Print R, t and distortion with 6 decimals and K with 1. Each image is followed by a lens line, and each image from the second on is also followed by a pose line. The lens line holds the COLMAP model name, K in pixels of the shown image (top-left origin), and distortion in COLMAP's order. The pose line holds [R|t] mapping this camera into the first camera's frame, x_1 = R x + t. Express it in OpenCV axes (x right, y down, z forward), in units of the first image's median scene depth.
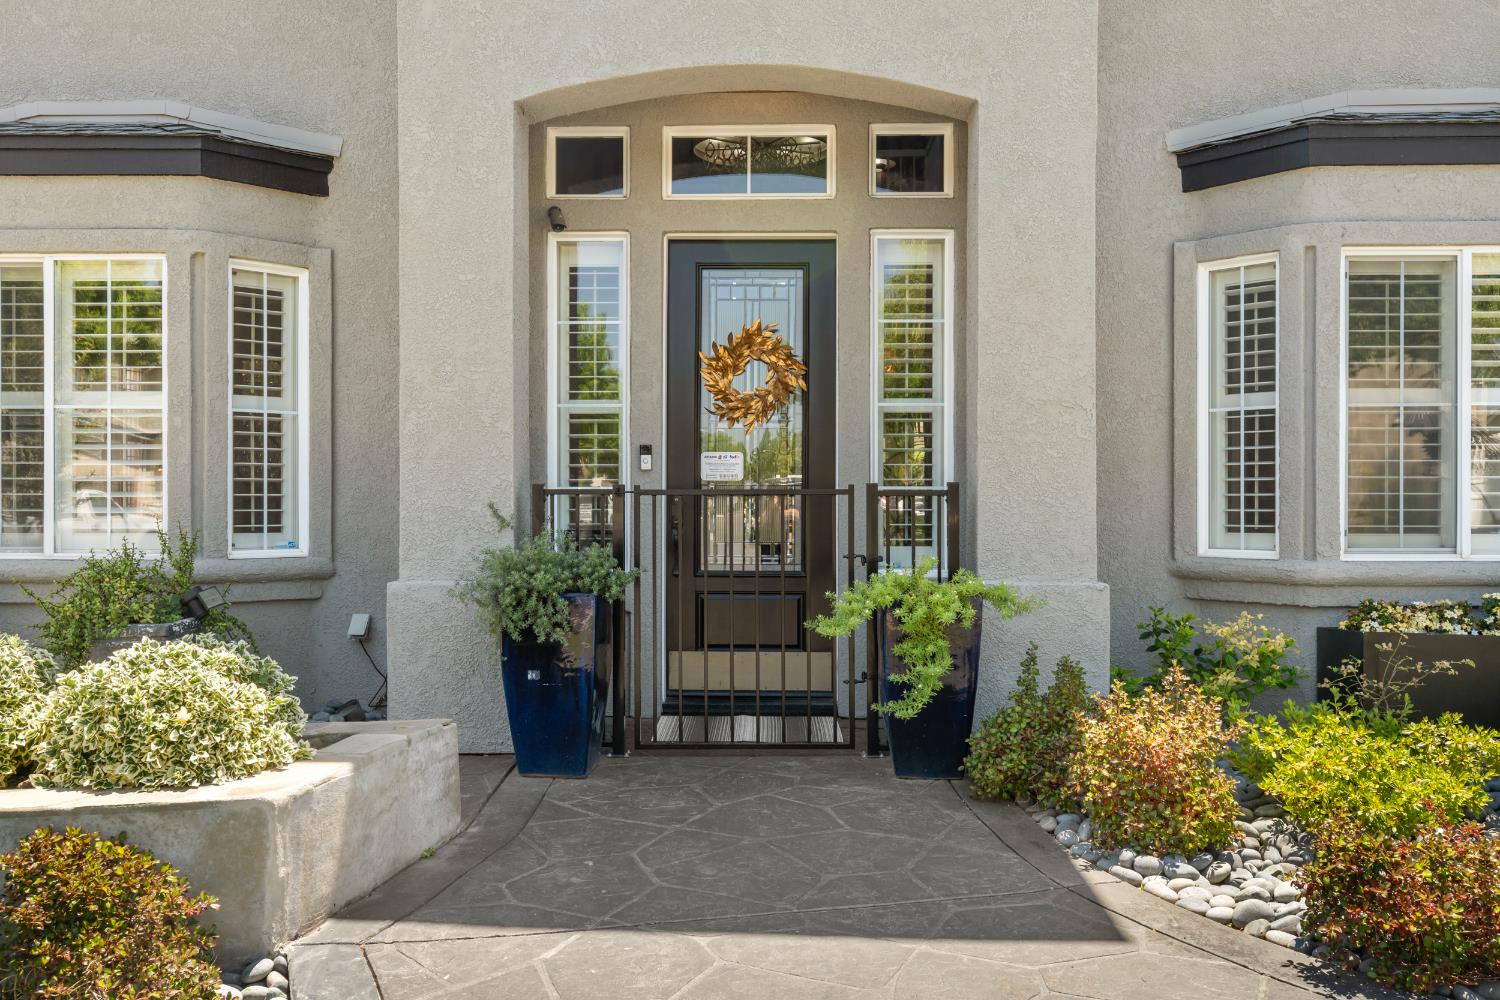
lens RADIAL K [[1327.0, 0, 750.0], [0, 1327.0, 500.0], [0, 0, 1]] dist [-0.001460, -0.003903]
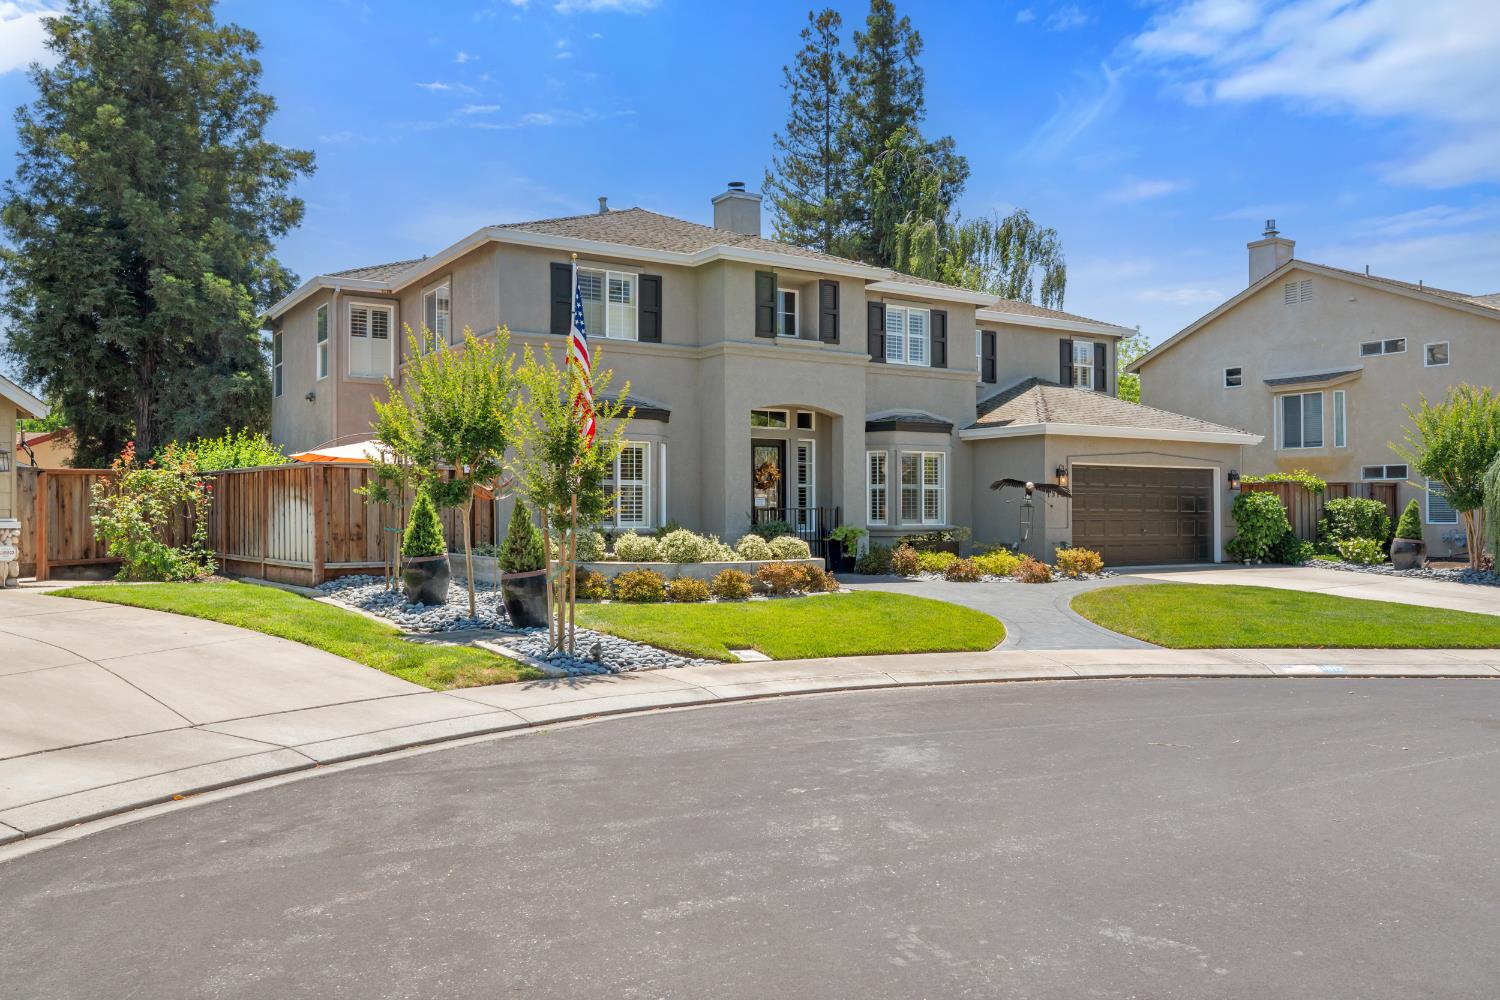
lens RADIAL K [[1166.9, 0, 750.0], [0, 1166.9, 500.0], [0, 0, 1]] dist [0.006600, 0.001899]
pose [[0.821368, 0.005747, 0.570370, -1.937488], [0.001090, 0.999932, -0.011645, 0.007178], [-0.570398, 0.010186, 0.821306, -1.654694]]
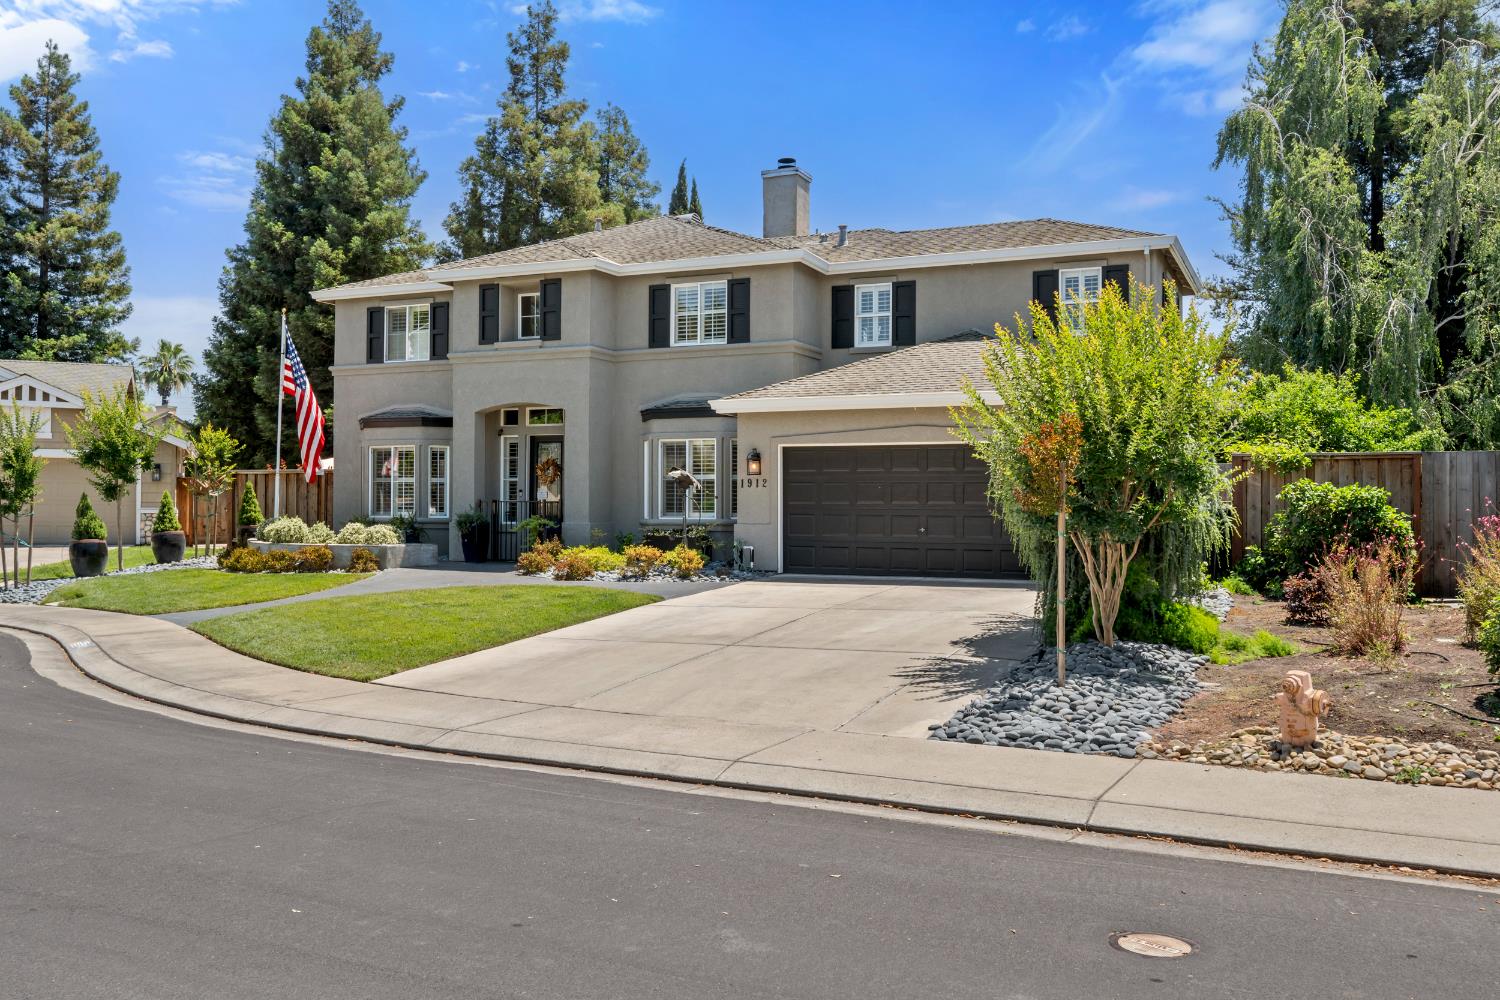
lens RADIAL K [[1327.0, 0, 750.0], [0, 1327.0, 500.0], [0, 0, 1]] dist [-0.001460, -0.003903]
pose [[0.920694, 0.001106, -0.390284, 2.113994], [-0.006917, 0.999885, -0.013483, 0.037101], [0.390225, 0.015113, 0.920596, -2.376634]]
